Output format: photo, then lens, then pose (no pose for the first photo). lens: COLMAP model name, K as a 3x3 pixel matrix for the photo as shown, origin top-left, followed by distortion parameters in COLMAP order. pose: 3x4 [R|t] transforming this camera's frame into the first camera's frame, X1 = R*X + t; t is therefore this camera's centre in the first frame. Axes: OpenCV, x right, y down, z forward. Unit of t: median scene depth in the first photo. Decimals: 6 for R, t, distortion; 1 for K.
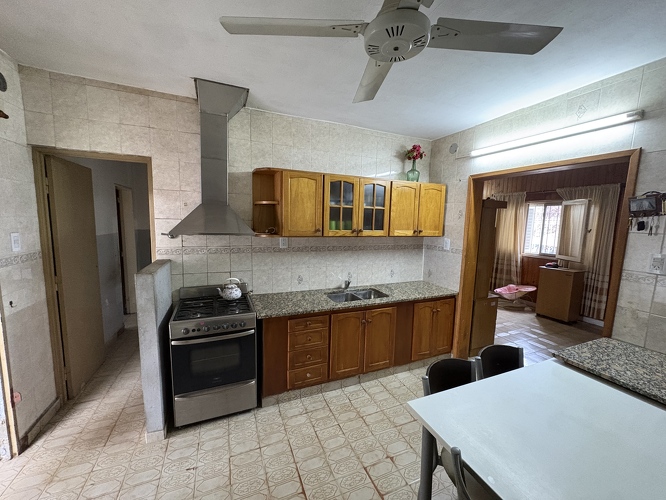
lens RADIAL K [[264.8, 0, 331.5], [0, 264.8, 249.7], [0, 0, 1]] dist [-0.000698, 0.000187]
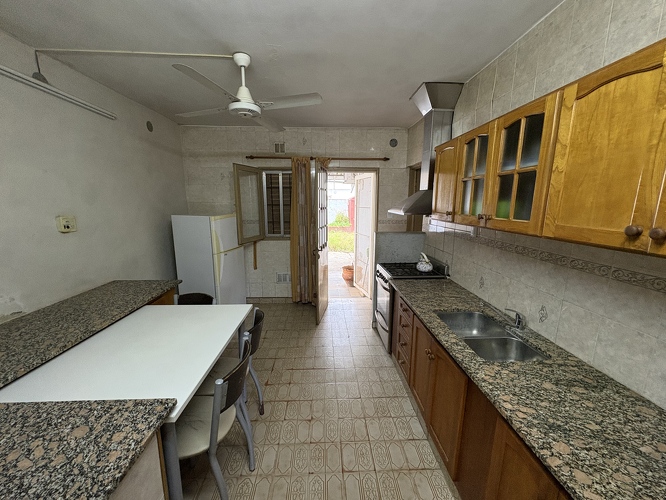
lens RADIAL K [[264.8, 0, 334.2], [0, 264.8, 249.8], [0, 0, 1]] dist [-0.000698, 0.000187]
pose [[-0.343295, 0.143306, -0.928231, 0.800402], [-0.120245, 0.973453, 0.194758, -0.081605], [0.931499, 0.178475, -0.316950, 0.959397]]
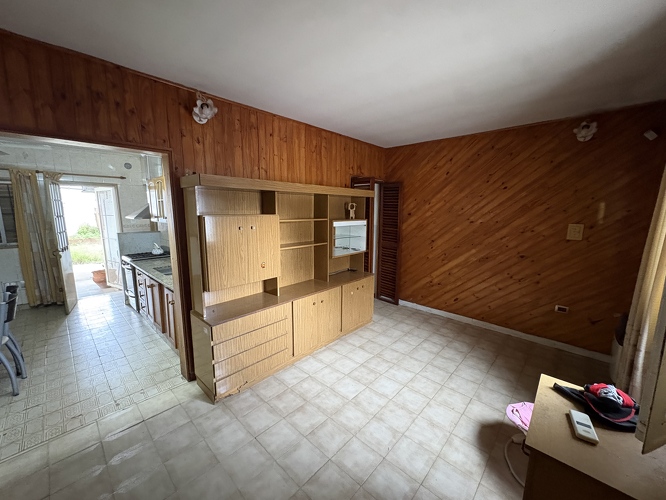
lens RADIAL K [[264.8, 0, 331.4], [0, 264.8, 249.9], [0, 0, 1]] dist [-0.000698, 0.000187]
pose [[0.407947, 0.115666, -0.905649, 1.331341], [-0.097814, 0.991771, 0.082606, -0.098345], [0.907751, 0.054886, 0.415903, 1.152597]]
